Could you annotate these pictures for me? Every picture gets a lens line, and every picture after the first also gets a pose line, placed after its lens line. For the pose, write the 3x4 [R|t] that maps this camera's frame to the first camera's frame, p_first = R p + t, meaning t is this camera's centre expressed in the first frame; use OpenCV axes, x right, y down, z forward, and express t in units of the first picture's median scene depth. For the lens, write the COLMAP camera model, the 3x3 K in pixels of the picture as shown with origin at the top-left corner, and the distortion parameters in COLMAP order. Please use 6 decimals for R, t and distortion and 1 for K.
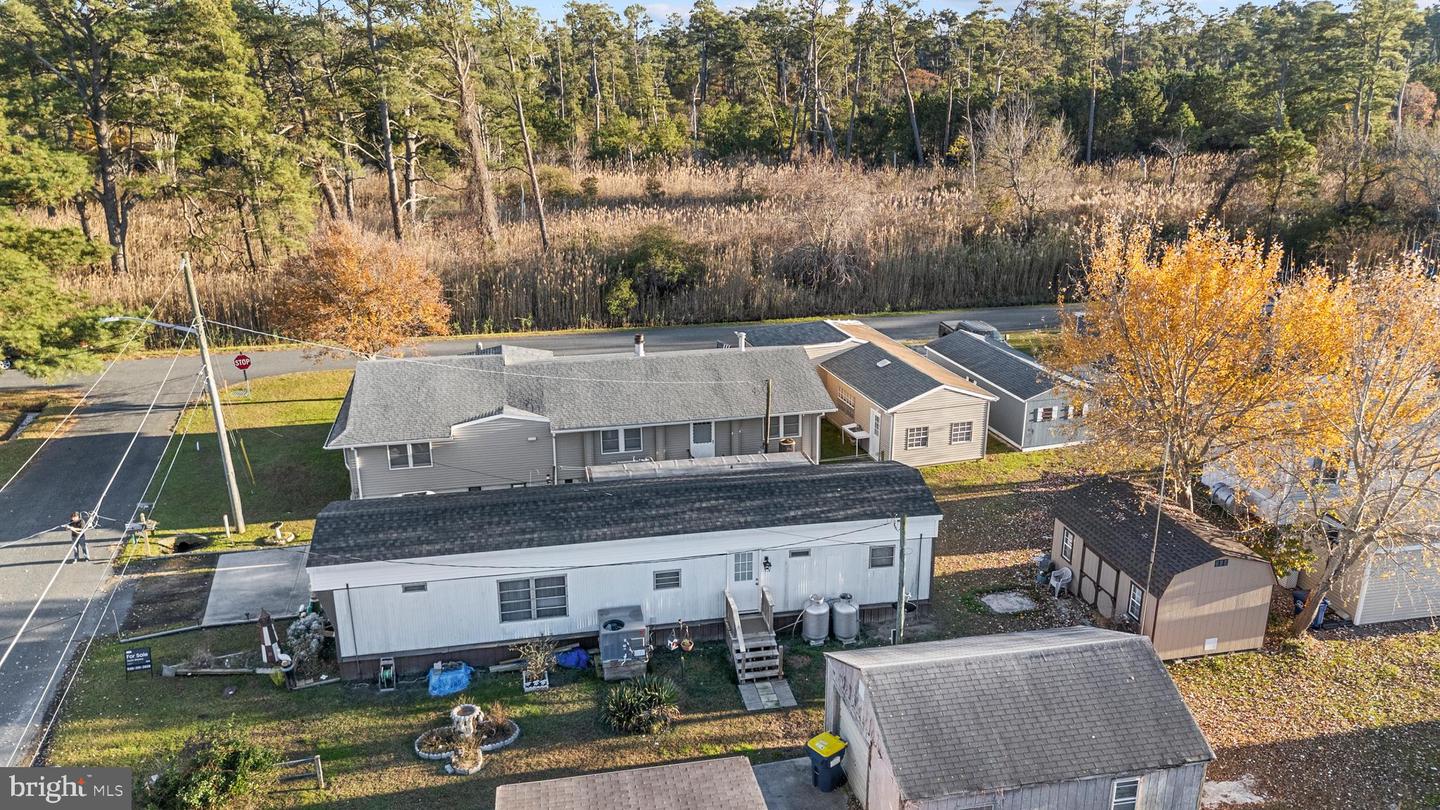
lens RADIAL K [[1055.6, 0, 723.4], [0, 1055.6, 406.3], [0, 0, 1]] dist [0.075177, -0.068964]
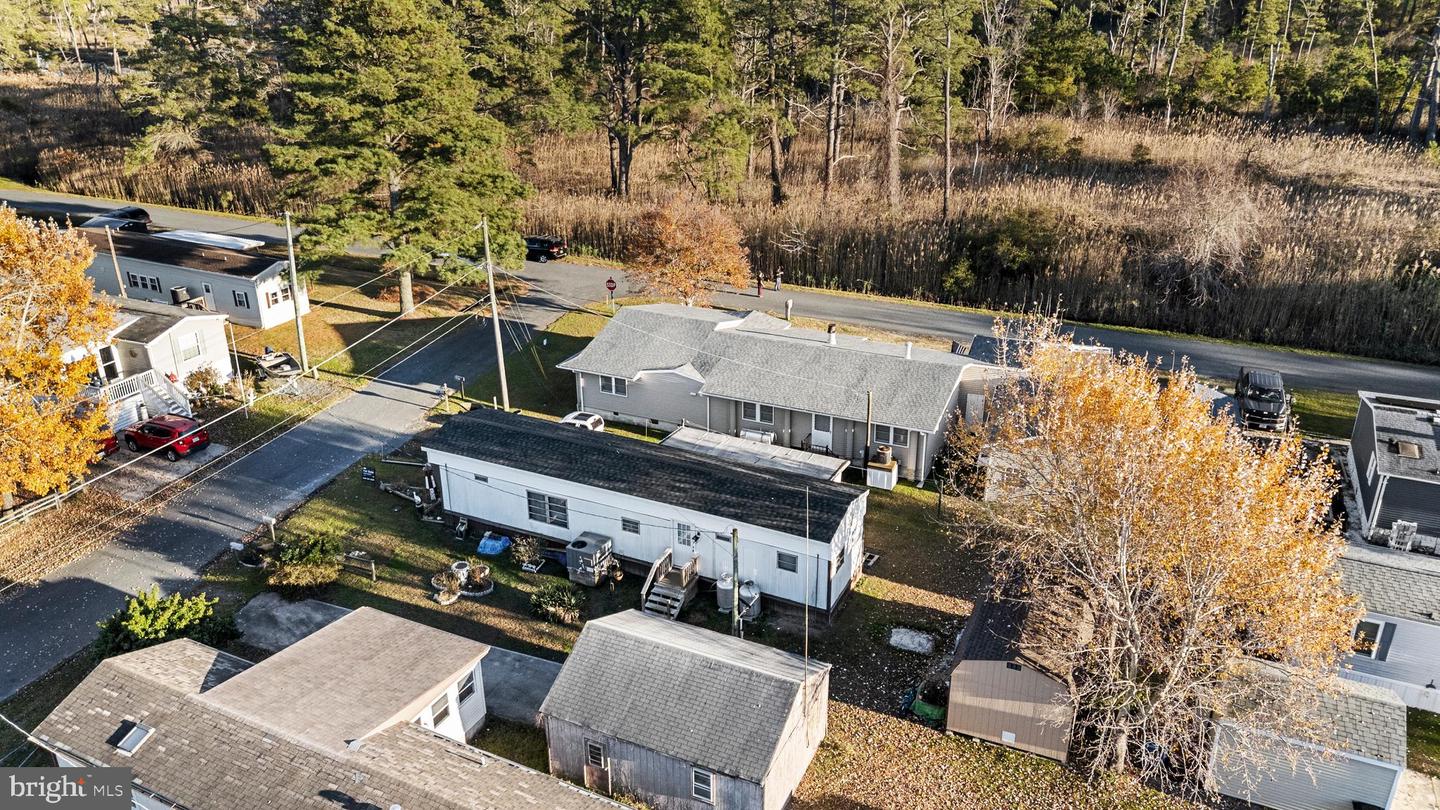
lens RADIAL K [[1055.6, 0, 722.5], [0, 1055.6, 406.9], [0, 0, 1]] dist [0.075177, -0.068964]
pose [[0.803987, 0.238478, -0.544733, 0.545870], [-0.188693, 0.971031, 0.146609, -0.147872], [0.563915, -0.015084, 0.825695, -0.018775]]
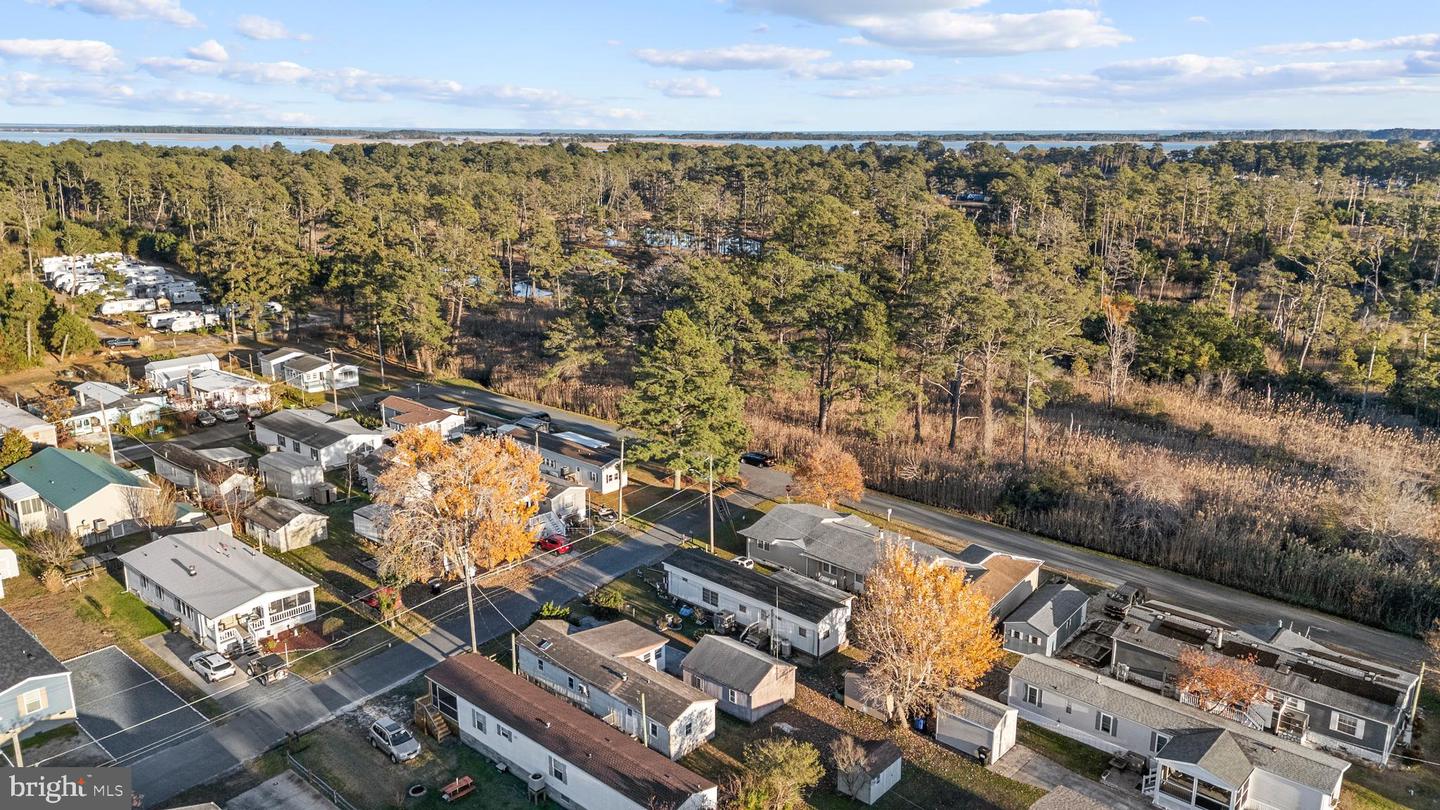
lens RADIAL K [[1055.6, 0, 720.6], [0, 1055.6, 395.2], [0, 0, 1]] dist [0.075177, -0.068964]
pose [[0.589489, 0.201456, -0.782252, 1.575327], [-0.264707, 0.963106, 0.048553, -0.402163], [0.763173, 0.178446, 0.621067, -0.737199]]
